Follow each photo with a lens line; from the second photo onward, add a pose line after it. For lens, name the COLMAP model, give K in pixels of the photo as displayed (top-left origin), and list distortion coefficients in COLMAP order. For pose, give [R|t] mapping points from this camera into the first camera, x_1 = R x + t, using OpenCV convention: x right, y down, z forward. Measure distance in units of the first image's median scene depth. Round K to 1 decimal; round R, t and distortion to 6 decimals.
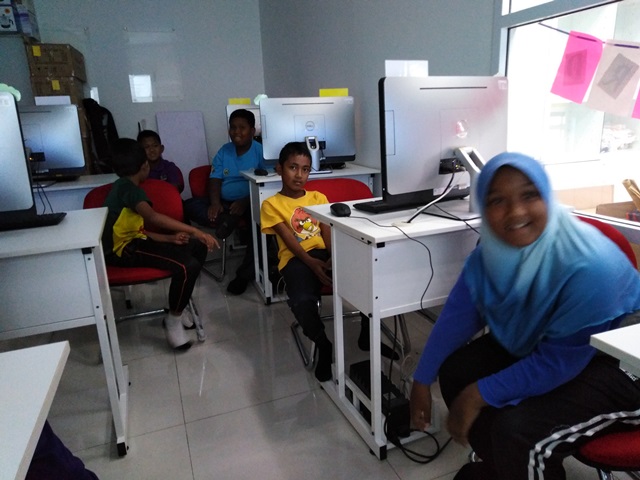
lens RADIAL K [[463.6, 0, 329.6], [0, 463.6, 238.5], [0, 0, 1]] dist [0.084716, 0.001085]
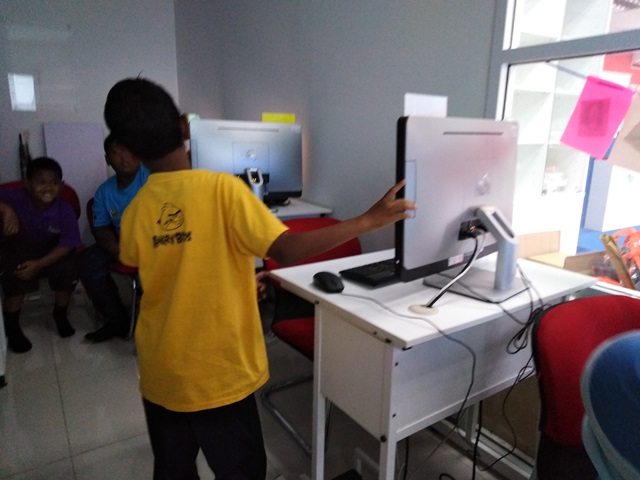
lens RADIAL K [[472.9, 0, 320.0], [0, 472.9, 240.0], [0, 0, 1]] dist [0.044317, -0.002191]
pose [[0.982550, 0.012770, 0.185558, -0.136003], [-0.006122, 0.999320, -0.036358, -0.104244], [-0.185896, 0.034587, 0.981961, 0.255585]]
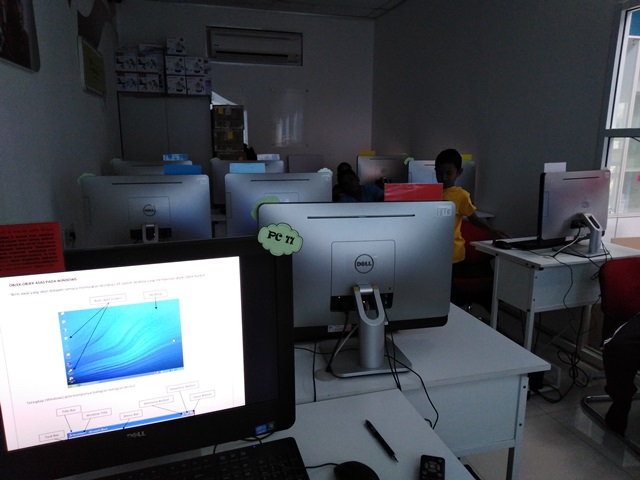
lens RADIAL K [[464.4, 0, 320.0], [0, 464.4, 240.0], [0, 0, 1]] dist [0.011313, -0.005740]
pose [[0.993574, 0.058184, -0.097080, -0.466969], [-0.063258, 0.996743, -0.050027, 0.038903], [0.093853, 0.055847, 0.994019, -0.692566]]
